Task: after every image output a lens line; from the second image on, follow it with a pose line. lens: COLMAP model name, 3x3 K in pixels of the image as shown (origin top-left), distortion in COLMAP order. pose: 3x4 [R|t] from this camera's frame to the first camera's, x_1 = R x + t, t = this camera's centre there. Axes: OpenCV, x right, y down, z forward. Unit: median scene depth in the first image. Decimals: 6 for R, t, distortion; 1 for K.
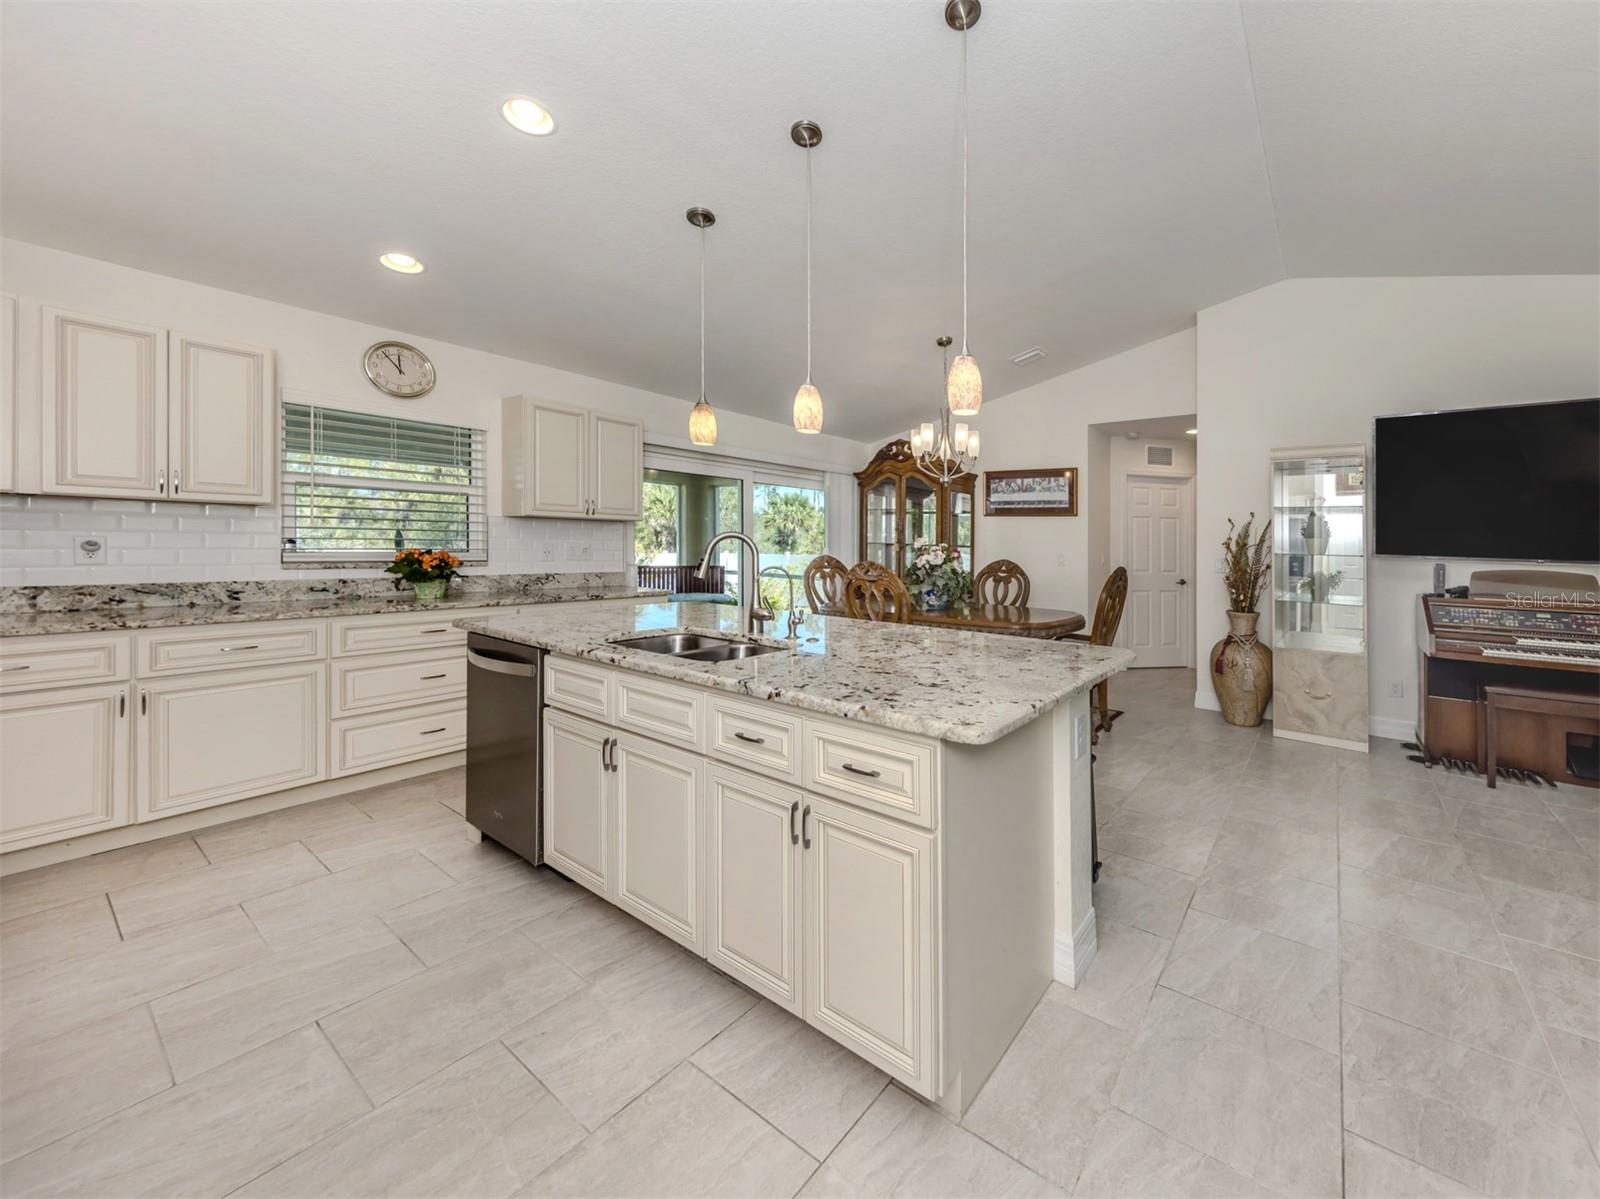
lens RADIAL K [[594.9, 0, 948.0], [0, 594.9, 569.0], [0, 0, 1]] dist [0.004405, -0.000511]
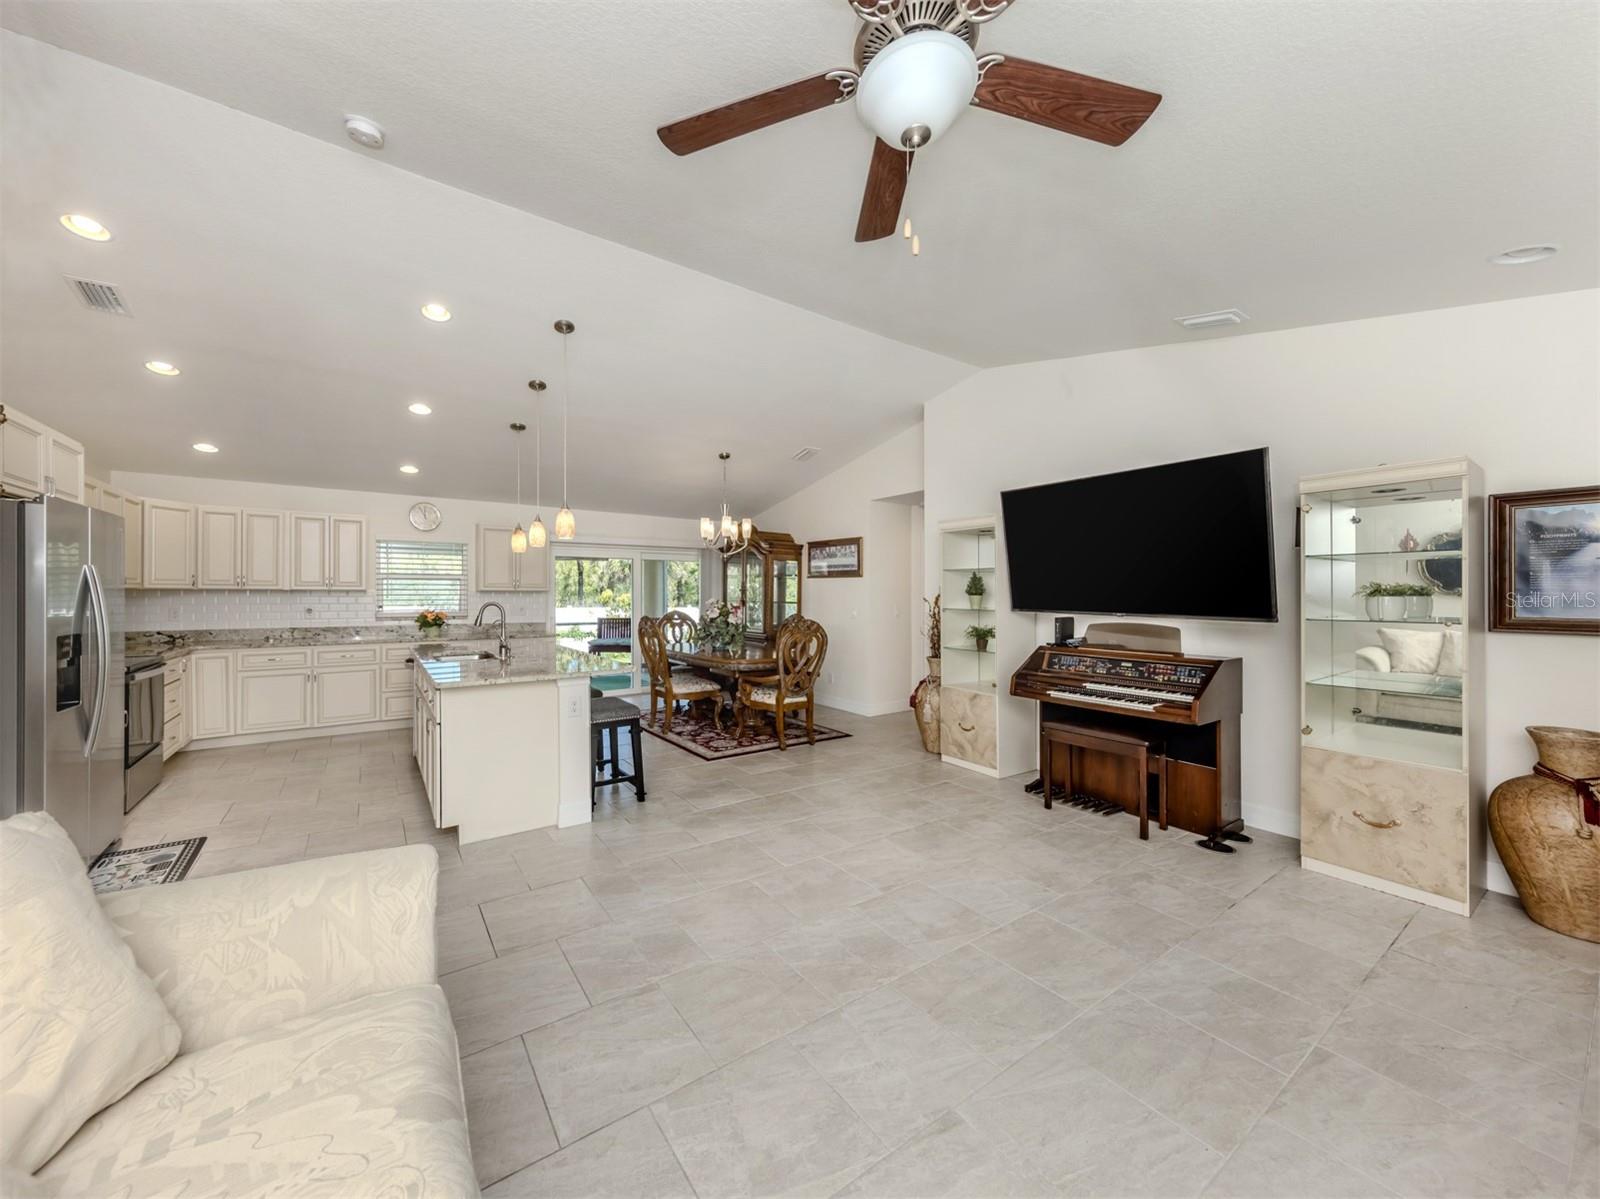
lens RADIAL K [[594.9, 0, 752.2], [0, 594.9, 607.6], [0, 0, 1]] dist [0.004405, -0.000511]
pose [[0.908135, -0.008769, -0.418586, 0.775627], [-0.000789, 0.999743, -0.022655, 0.000633], [0.418677, 0.020904, 0.907895, -0.268834]]
